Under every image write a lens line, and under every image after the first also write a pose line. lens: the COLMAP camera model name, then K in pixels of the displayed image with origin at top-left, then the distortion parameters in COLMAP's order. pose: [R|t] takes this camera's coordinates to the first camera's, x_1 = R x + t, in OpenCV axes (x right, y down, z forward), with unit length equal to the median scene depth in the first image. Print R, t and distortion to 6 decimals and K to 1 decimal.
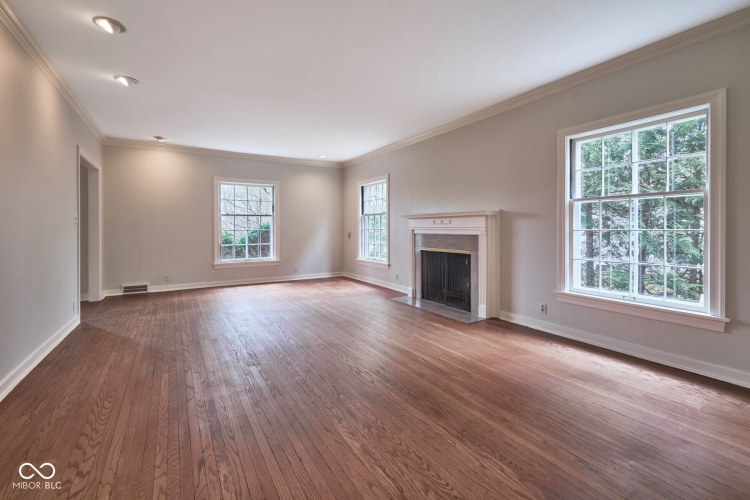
lens RADIAL K [[346.4, 0, 357.1], [0, 346.4, 229.7], [0, 0, 1]] dist [0.004810, -0.000165]
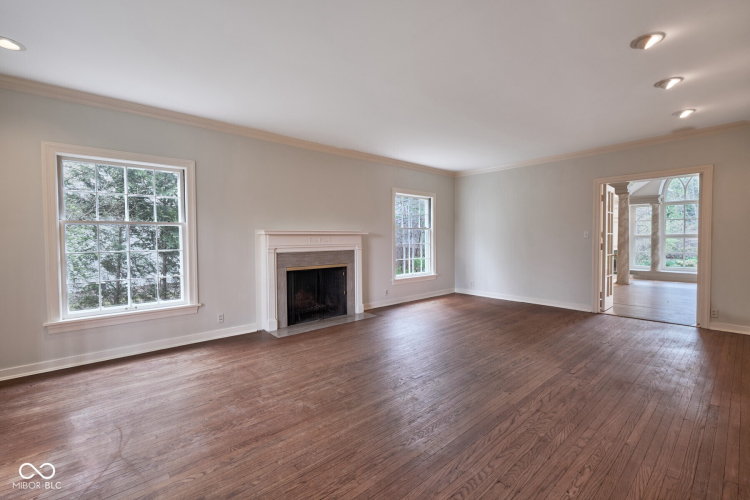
lens RADIAL K [[346.4, 0, 376.5], [0, 346.4, 248.8], [0, 0, 1]] dist [0.004810, -0.000165]
pose [[-0.244193, -0.038325, 0.968969, -0.877052], [0.006373, 0.999134, 0.041124, -0.040729], [-0.969706, 0.016218, -0.243737, 1.175788]]
